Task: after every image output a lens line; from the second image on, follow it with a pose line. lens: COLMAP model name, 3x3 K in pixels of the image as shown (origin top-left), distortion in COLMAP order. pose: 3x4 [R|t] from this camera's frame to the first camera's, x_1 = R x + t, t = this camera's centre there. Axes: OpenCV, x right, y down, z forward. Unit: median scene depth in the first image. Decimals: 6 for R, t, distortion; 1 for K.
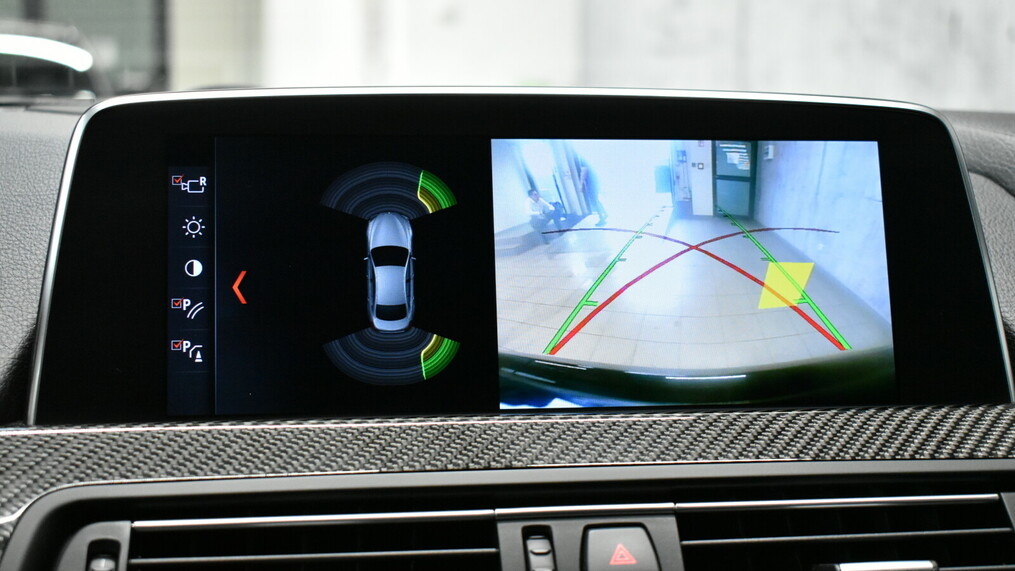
lens RADIAL K [[1526.3, 0, 507.7], [0, 1526.3, 285.0], [0, 0, 1]] dist [-0.035877, 0.000000]
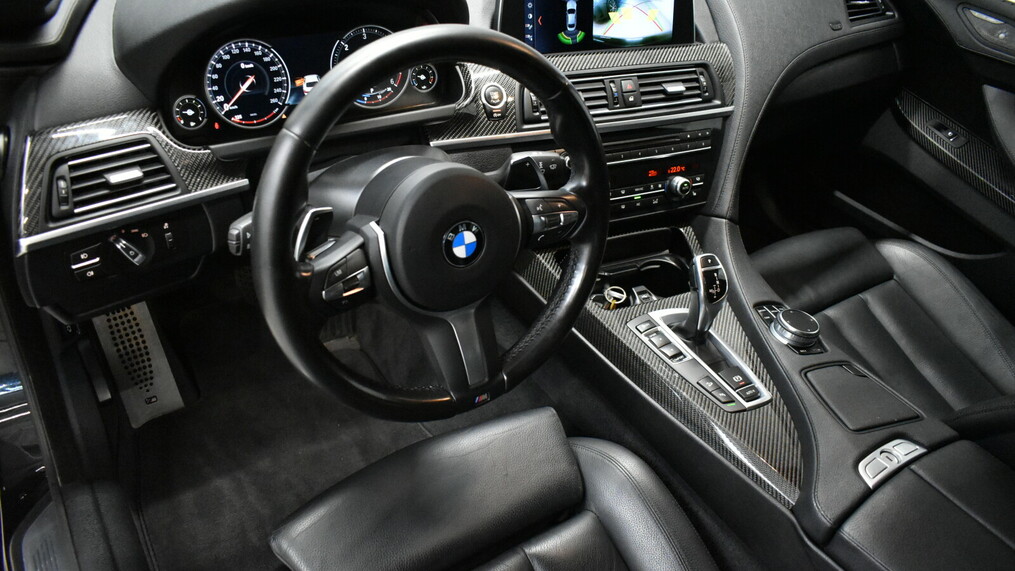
lens RADIAL K [[779.2, 0, 508.2], [0, 779.2, 284.4], [0, 0, 1]] dist [-0.017969, 0.009751]
pose [[0.945750, -0.110608, 0.305488, -0.962961], [-0.063353, 0.859433, 0.507308, -0.439943], [-0.318659, -0.499140, 0.805801, -0.999937]]
